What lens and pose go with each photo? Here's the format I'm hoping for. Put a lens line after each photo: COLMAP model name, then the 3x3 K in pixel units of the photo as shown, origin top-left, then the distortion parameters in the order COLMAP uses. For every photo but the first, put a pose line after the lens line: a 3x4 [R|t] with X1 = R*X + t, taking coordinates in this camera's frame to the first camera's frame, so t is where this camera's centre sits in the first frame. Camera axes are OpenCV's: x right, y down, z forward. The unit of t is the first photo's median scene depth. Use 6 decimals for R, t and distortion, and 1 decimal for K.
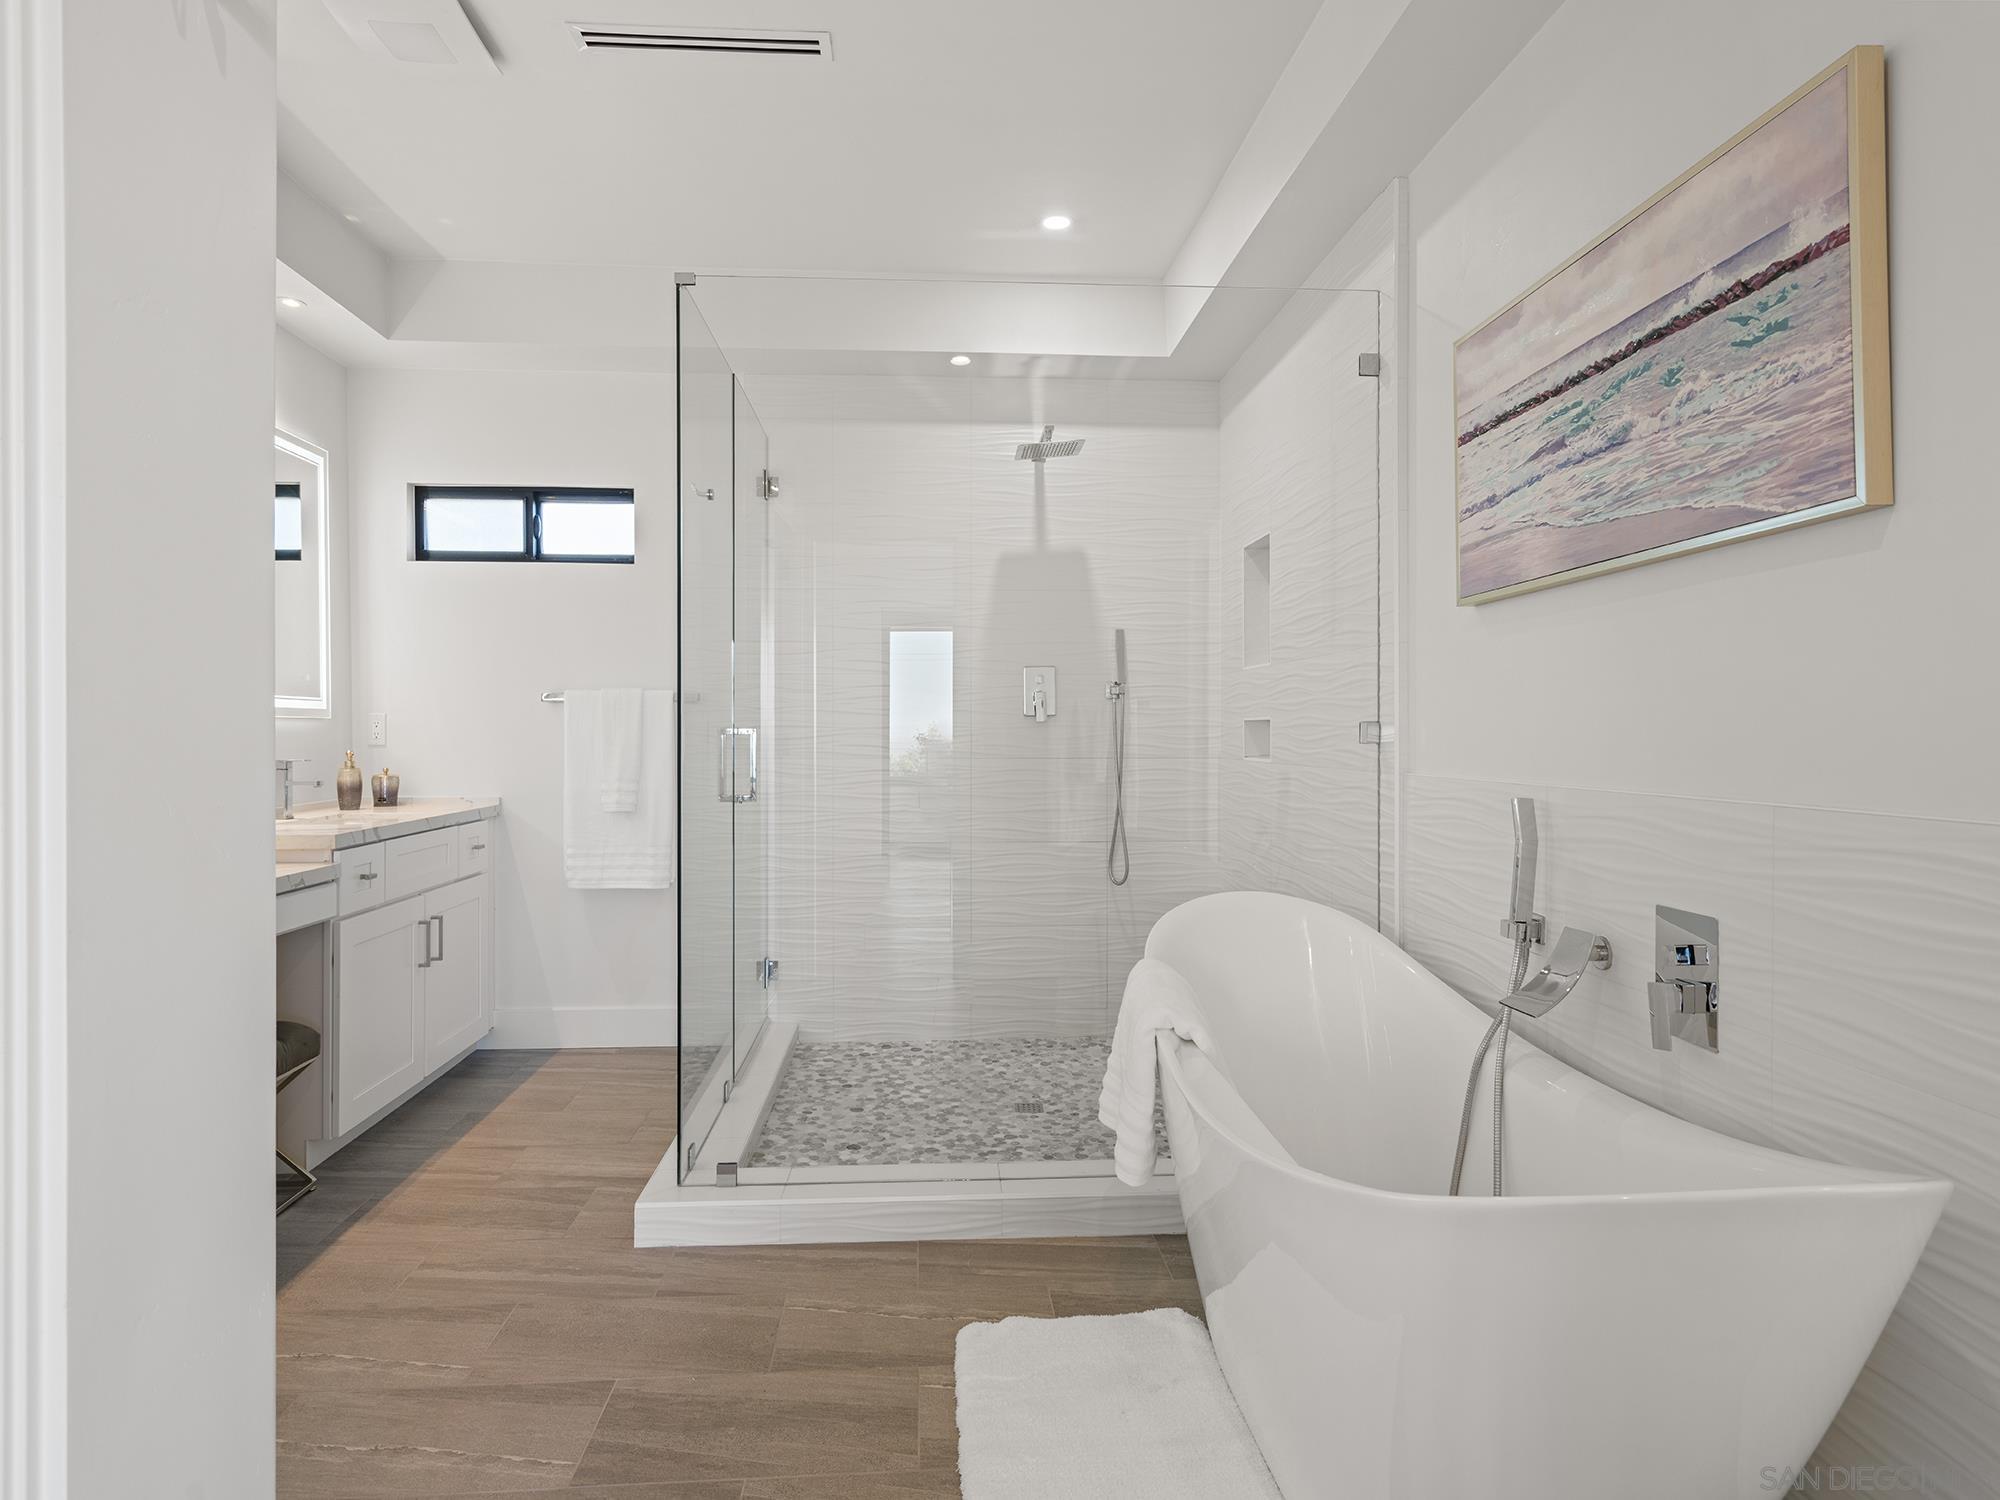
lens RADIAL K [[1079.2, 0, 991.8], [0, 1079.2, 737.5], [0, 0, 1]] dist [-0.000405, -0.000390]
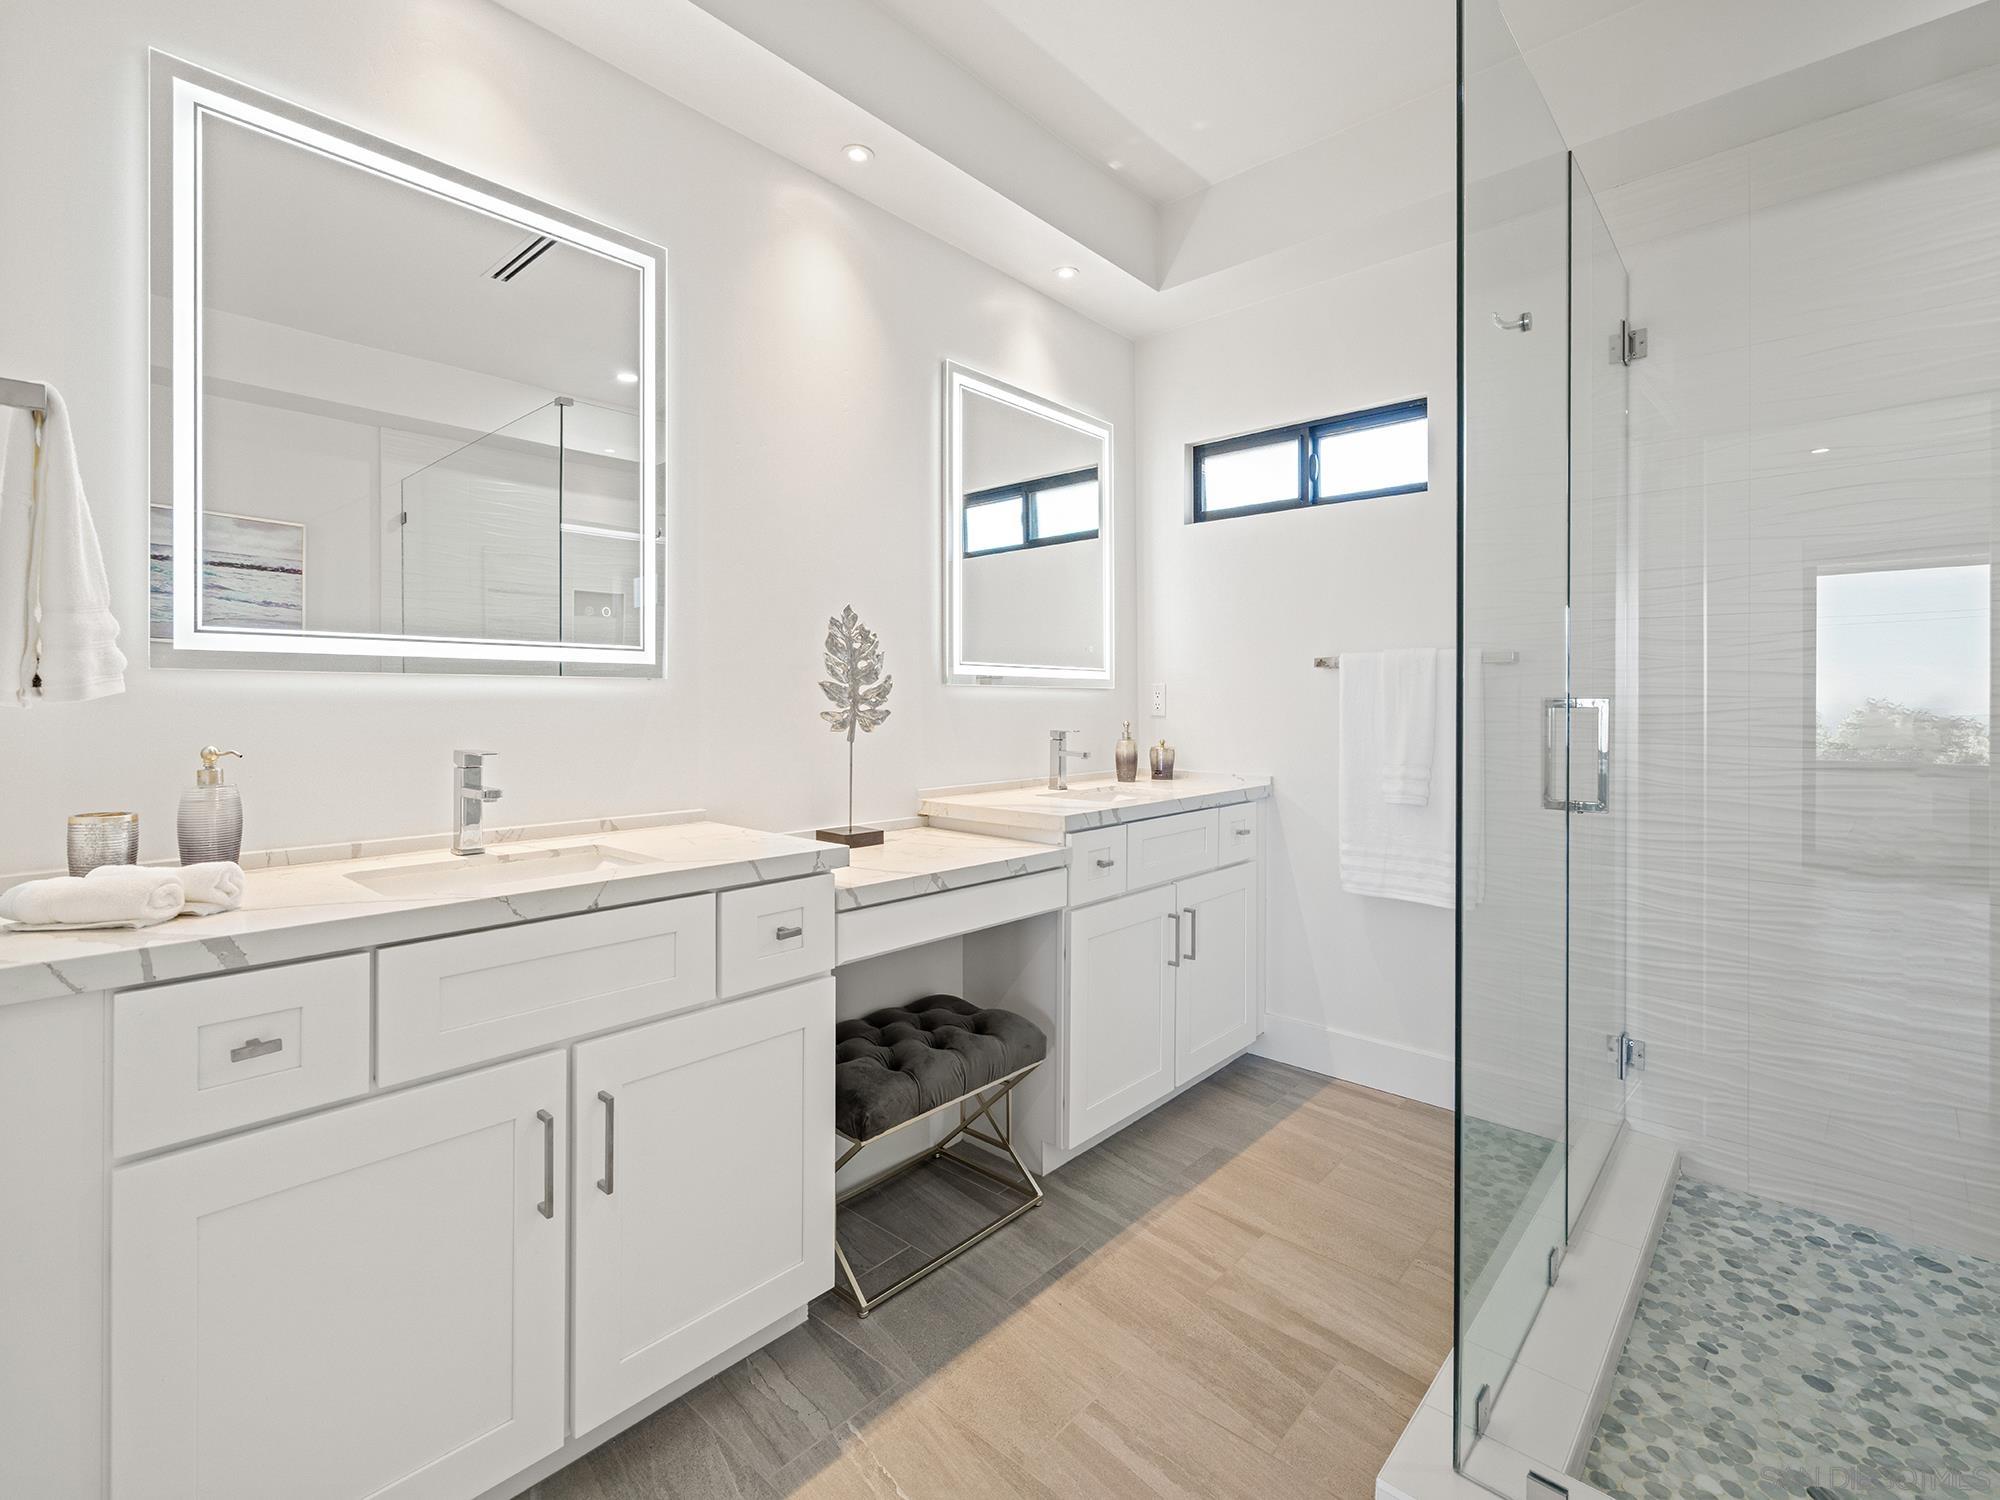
lens RADIAL K [[920.3, 0, 1006.6], [0, 920.3, 702.4], [0, 0, 1]] dist [-0.000284, 0.000791]
pose [[0.703463, 0.001354, -0.710731, -0.101077], [-0.006299, 0.999971, -0.004329, -0.001497], [0.710704, 0.007522, 0.703451, 0.448773]]
